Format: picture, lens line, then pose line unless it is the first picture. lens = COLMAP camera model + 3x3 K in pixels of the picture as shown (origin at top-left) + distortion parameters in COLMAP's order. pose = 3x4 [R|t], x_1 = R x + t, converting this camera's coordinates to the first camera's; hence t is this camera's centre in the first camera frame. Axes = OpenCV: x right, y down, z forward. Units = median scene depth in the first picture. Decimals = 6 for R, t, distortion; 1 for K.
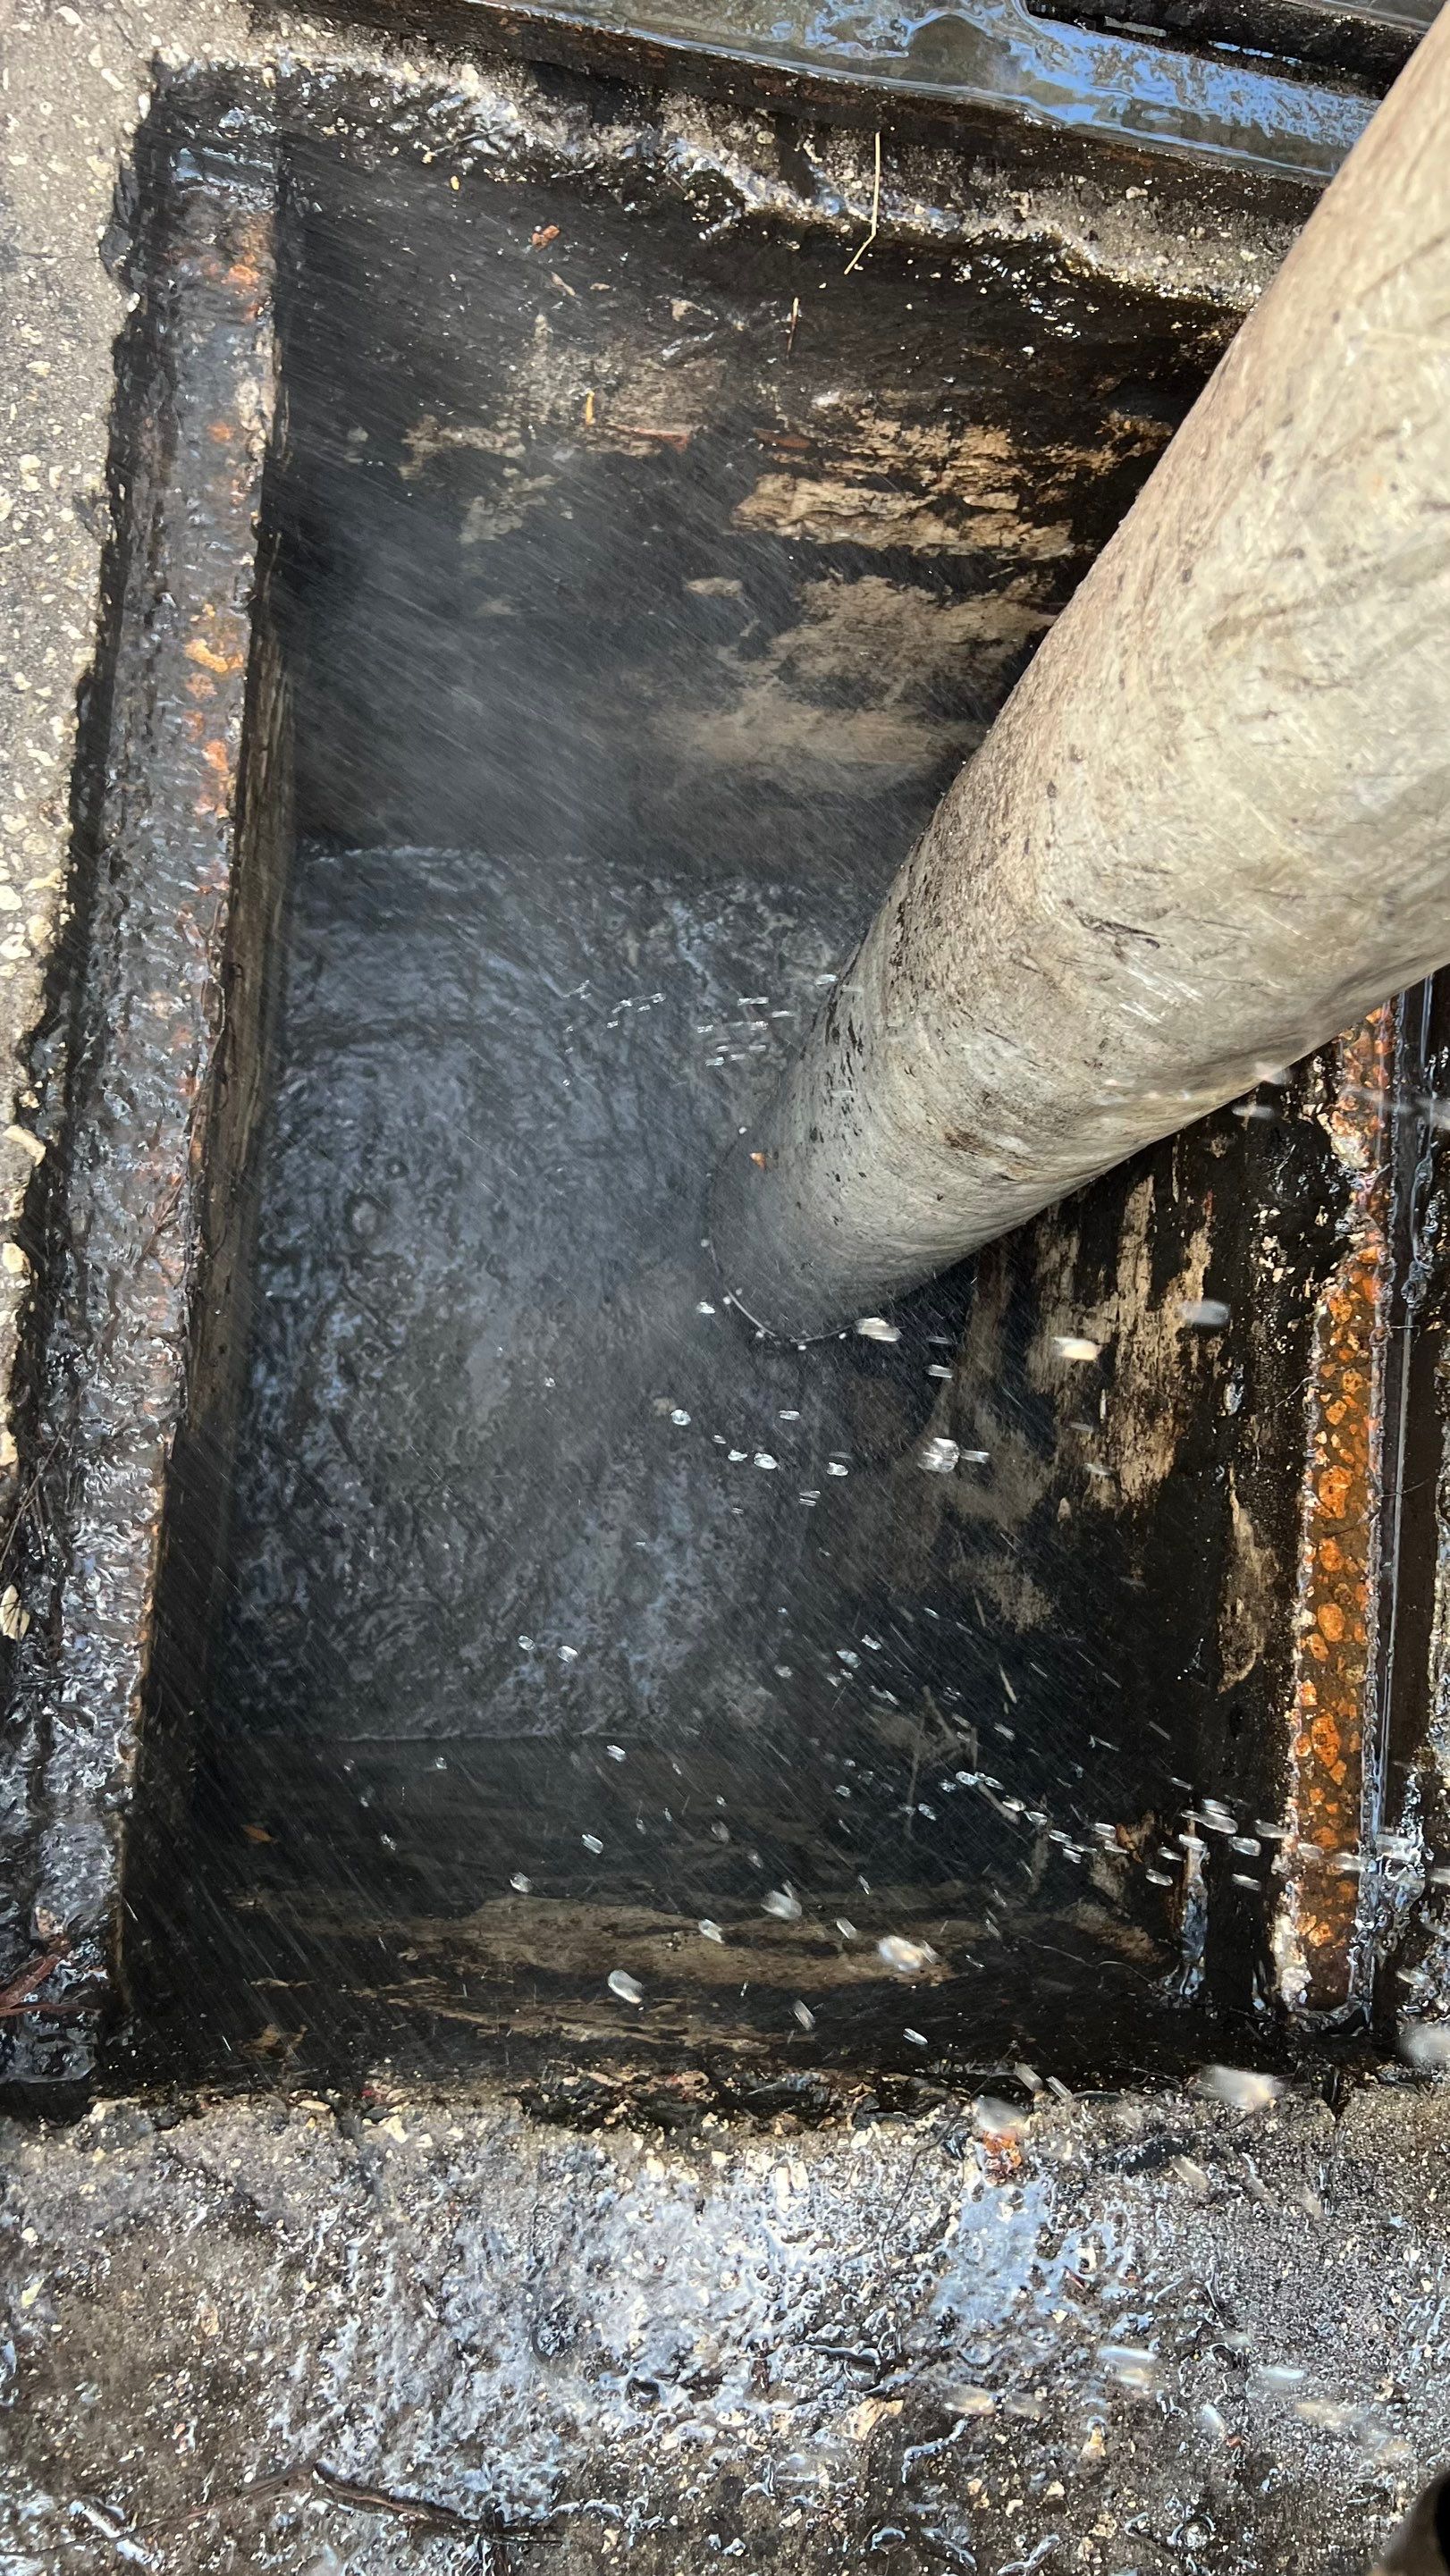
lens RADIAL K [[1883.9, 0, 733.4], [0, 1883.9, 1301.1], [0, 0, 1]] dist [0.037003, -0.038463]
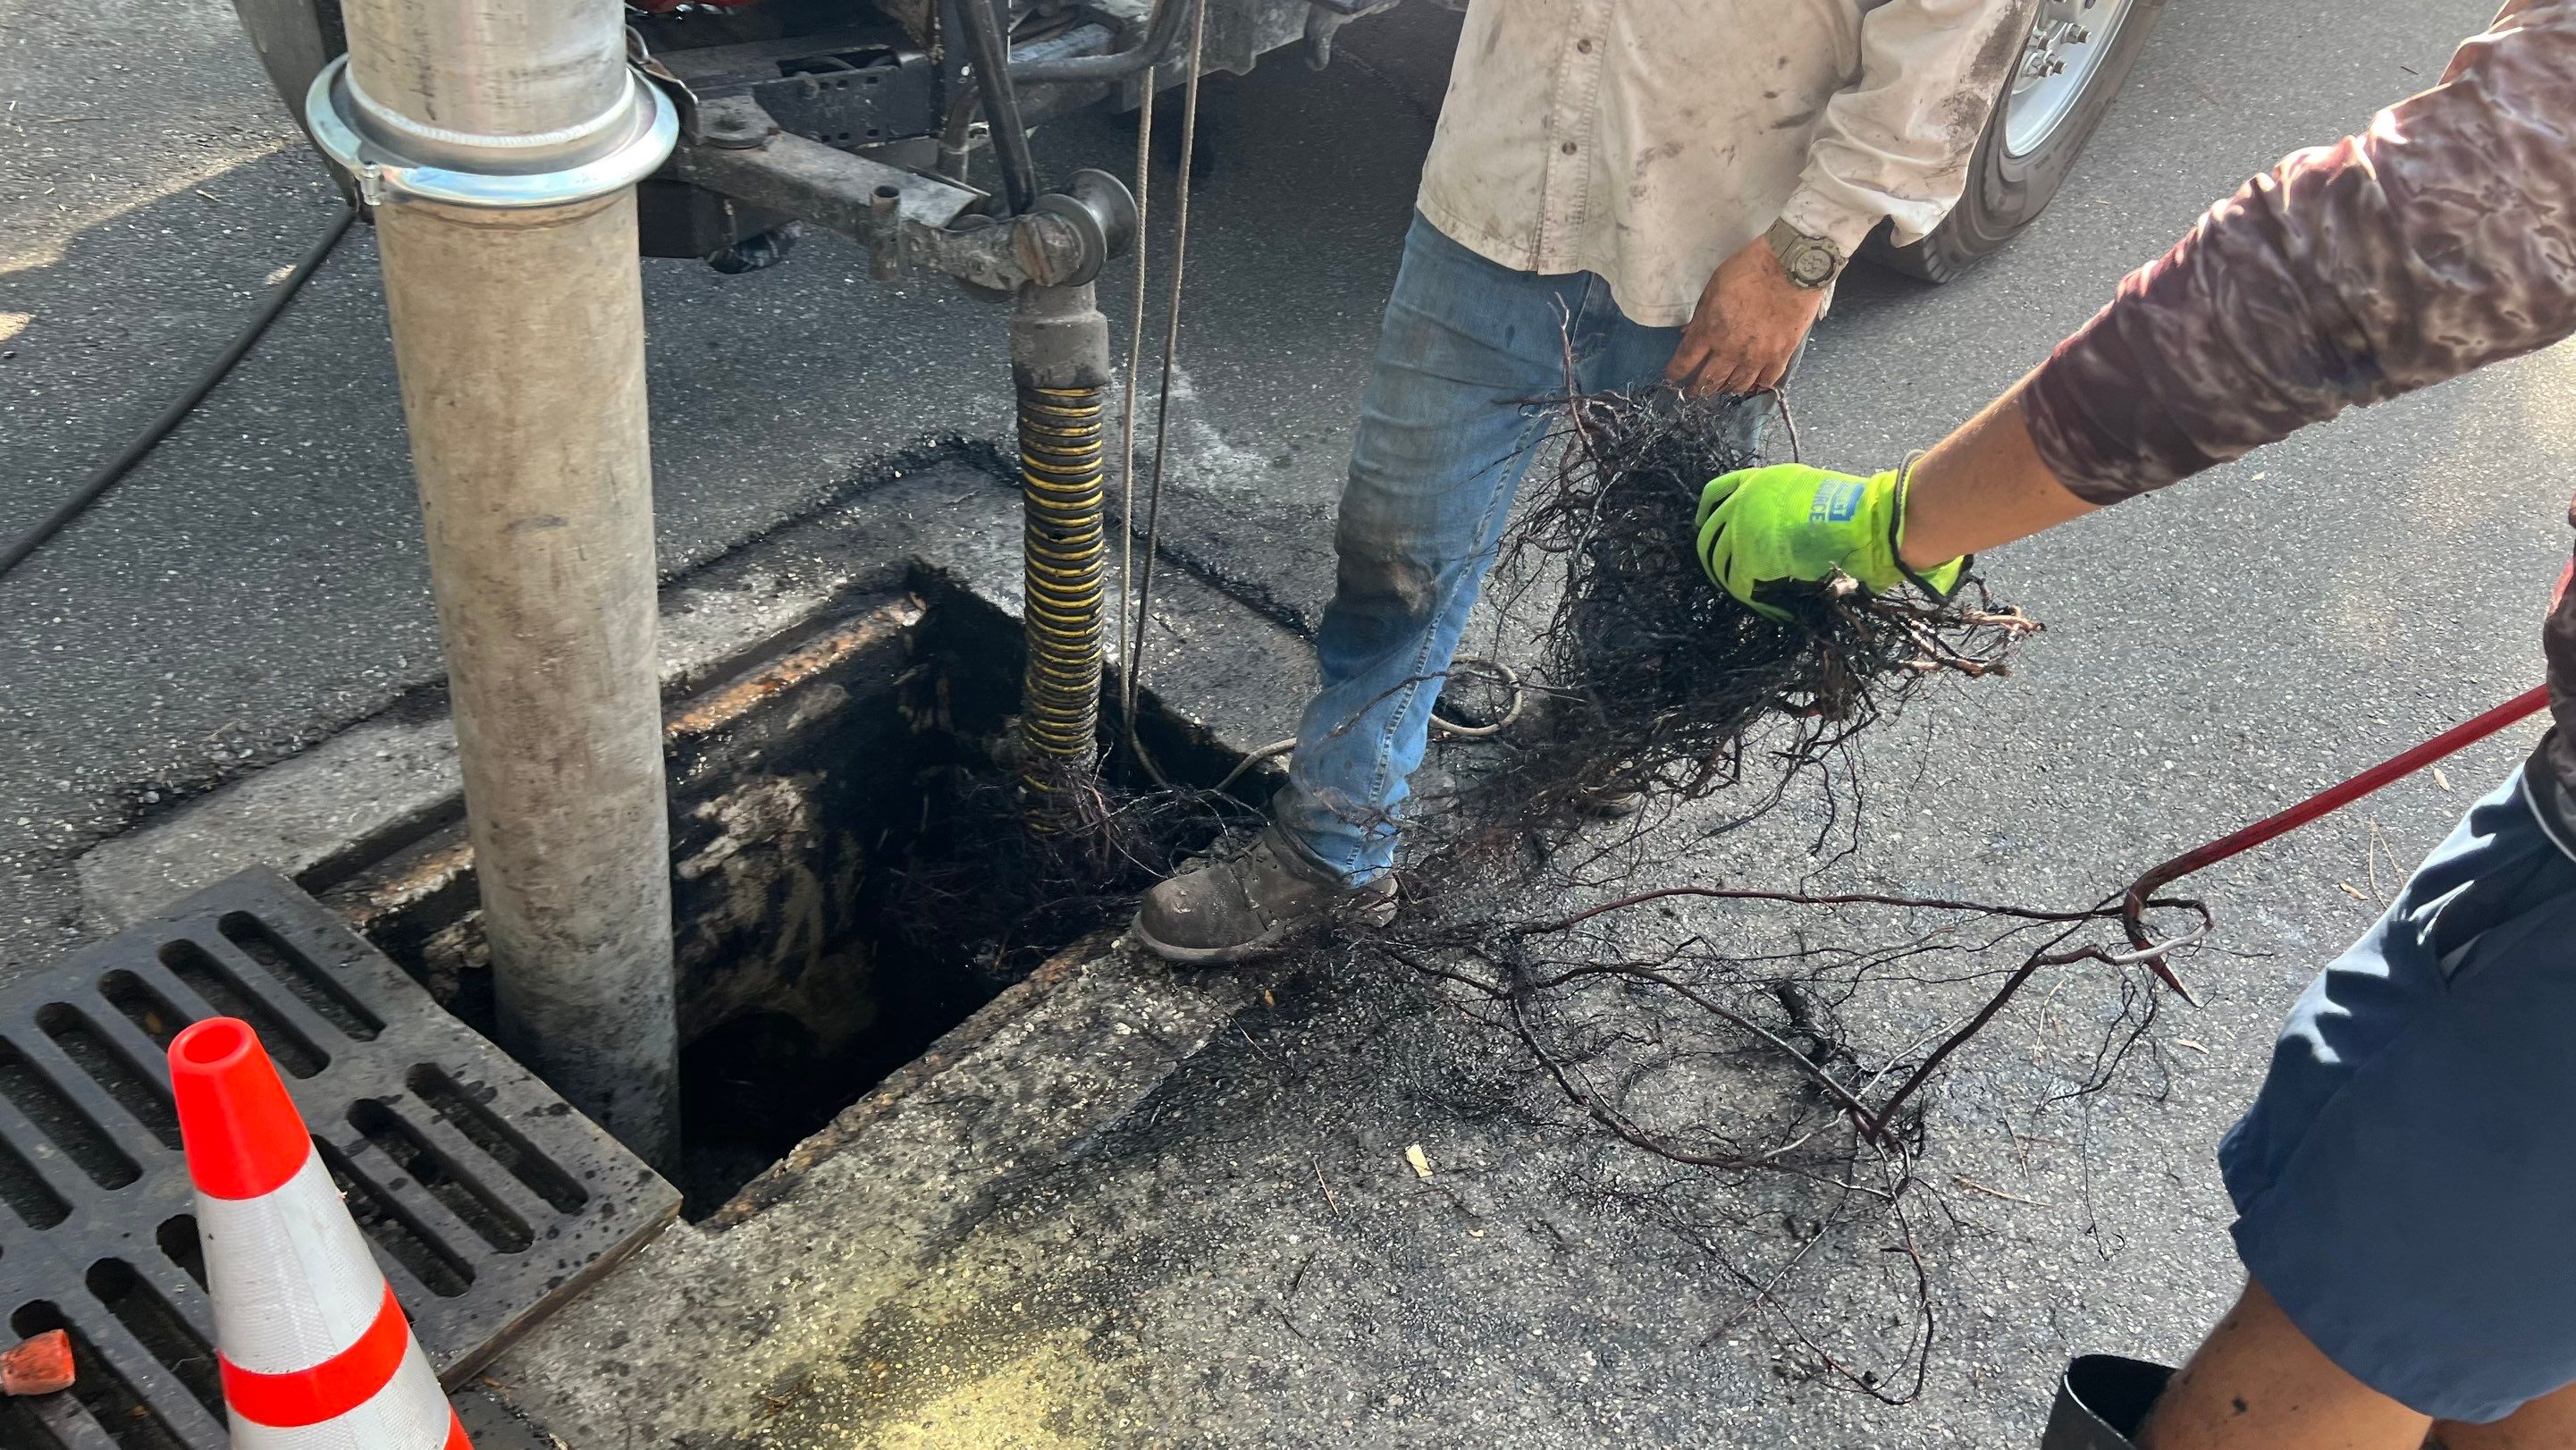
lens RADIAL K [[1972.5, 0, 1259.3], [0, 1972.5, 756.2], [0, 0, 1]] dist [0.068451, -0.084907]
pose [[-0.767260, -0.600710, 0.224632, -0.799368], [0.557701, -0.451992, 0.696184, -1.368472], [-0.316673, 0.659432, 0.681812, -0.884753]]
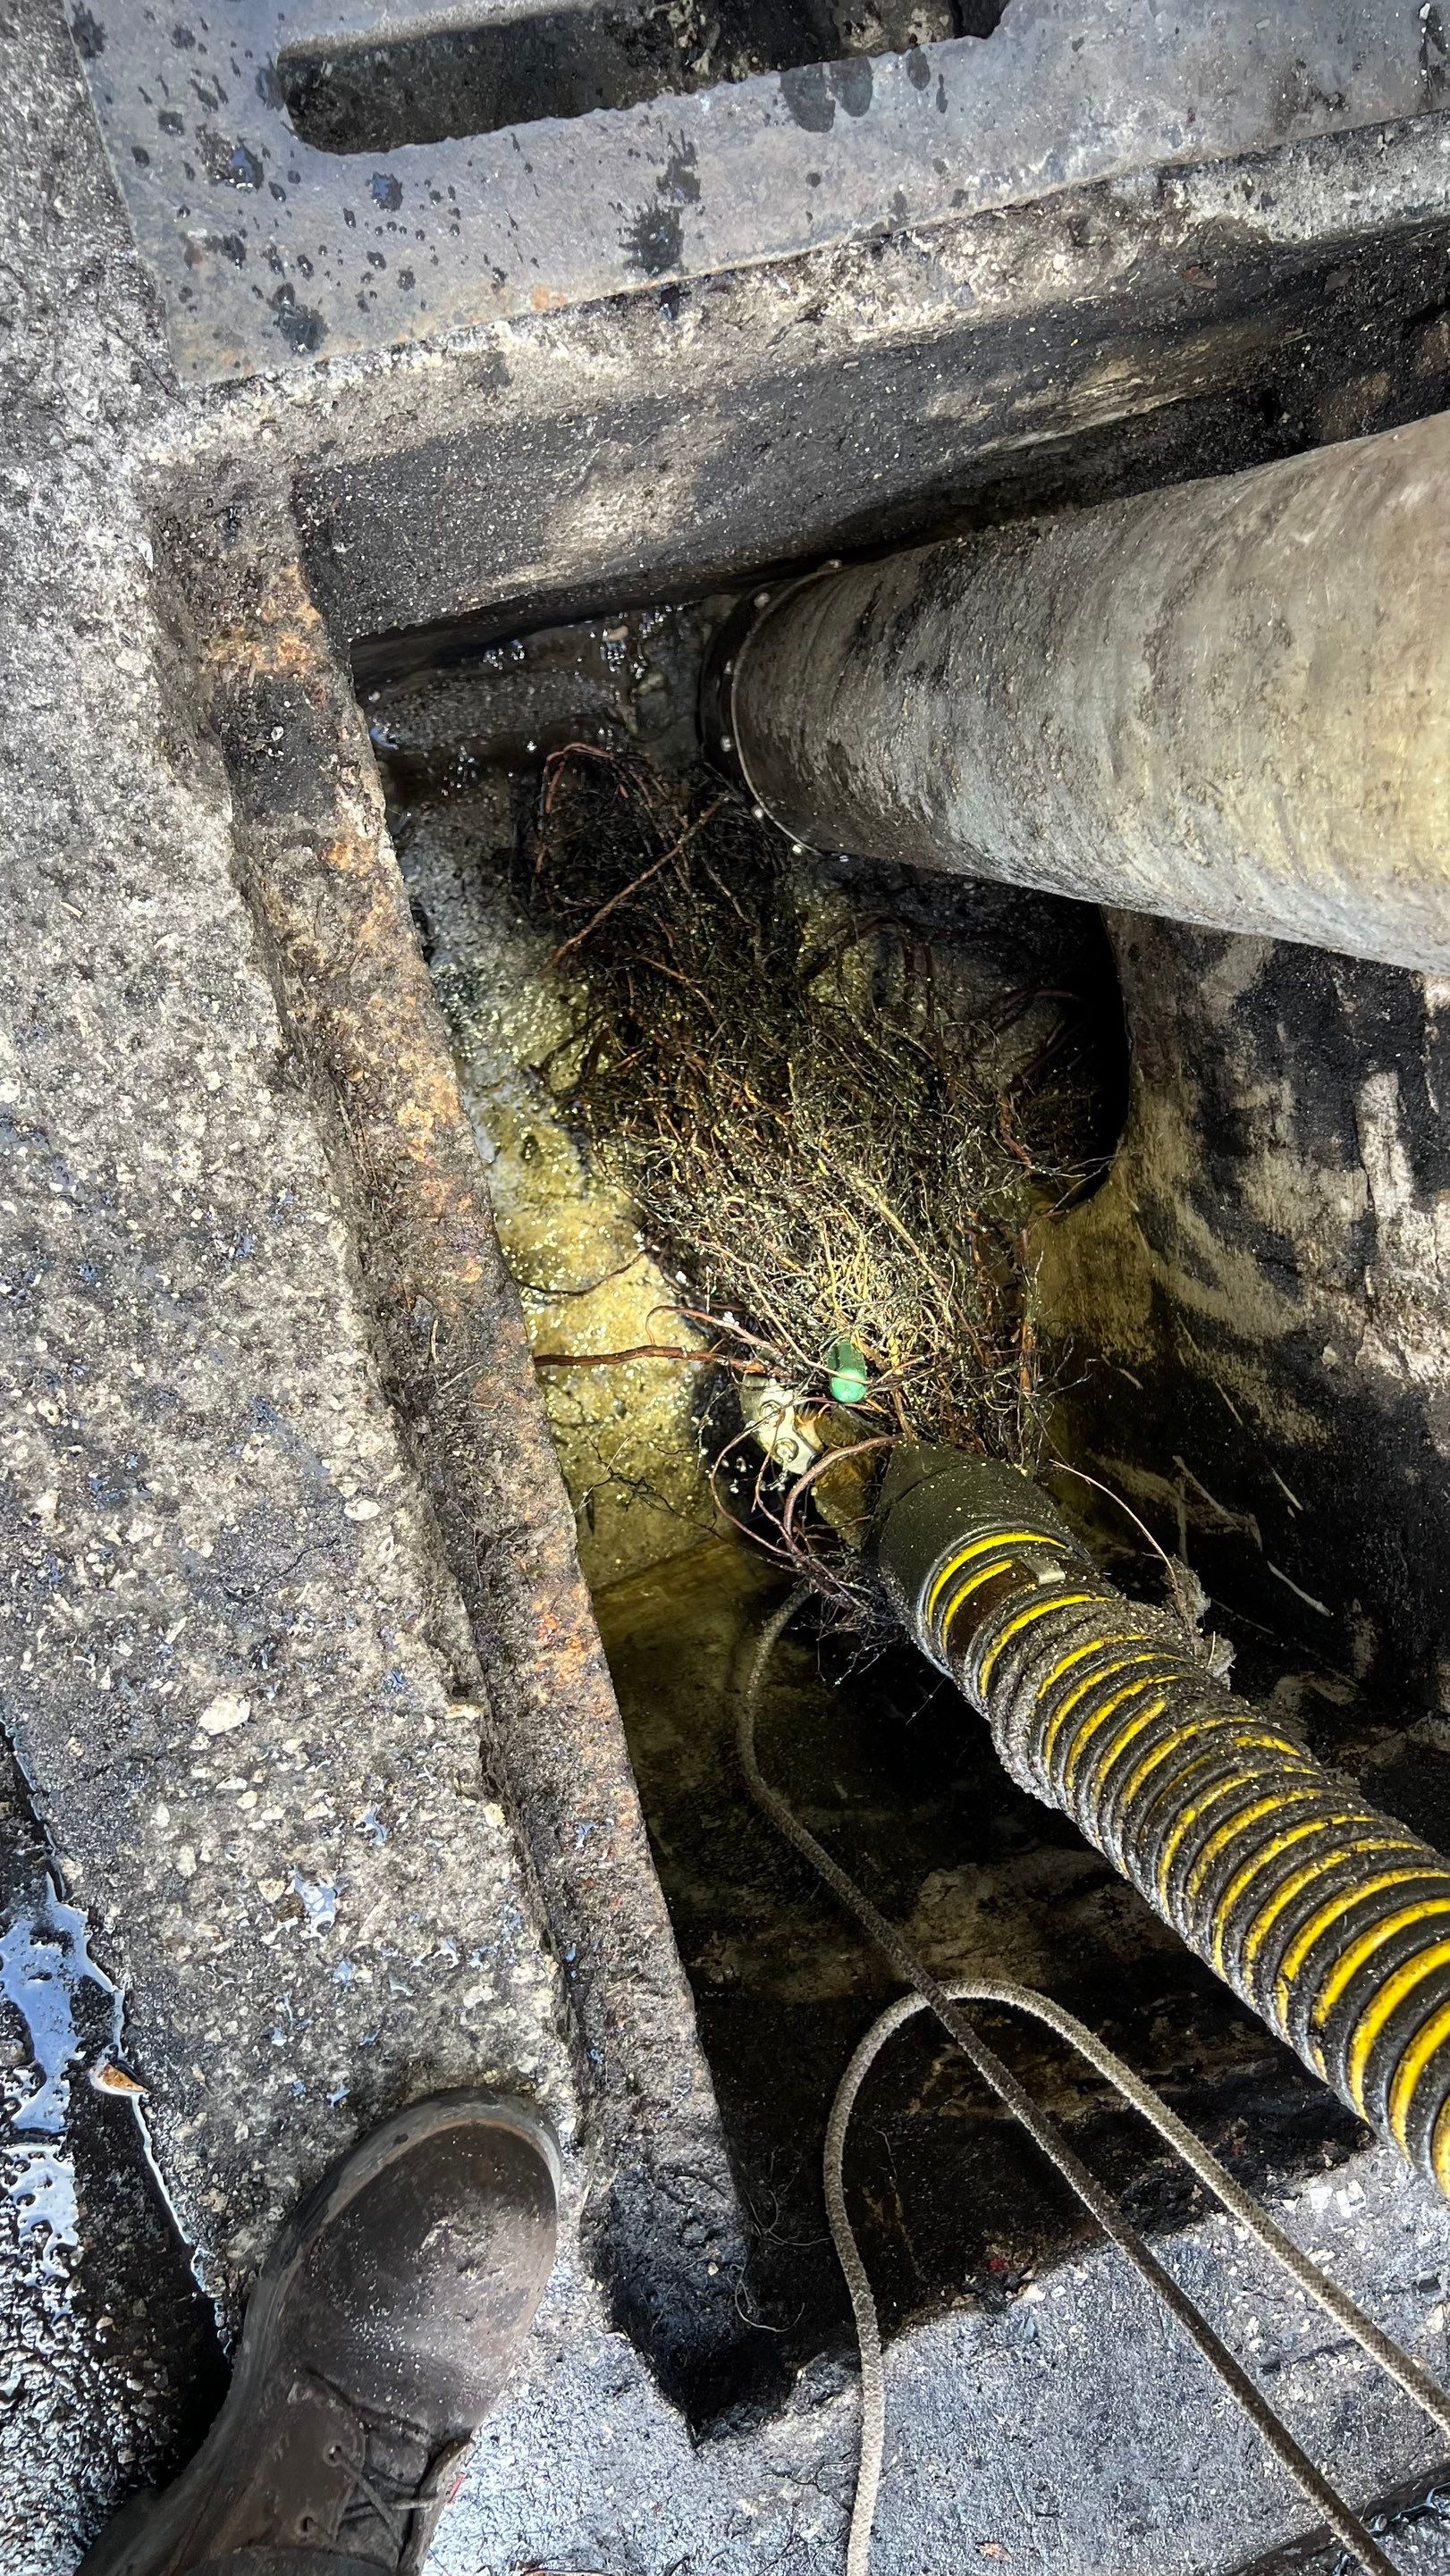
lens RADIAL K [[1881.5, 0, 685.3], [0, 1881.5, 1260.1], [0, 0, 1]] dist [0.055578, -0.074908]
pose [[0.956846, -0.288691, -0.033220, -0.133645], [0.280826, 0.889220, 0.361144, -0.500965], [-0.074719, -0.354889, 0.931918, 0.129671]]
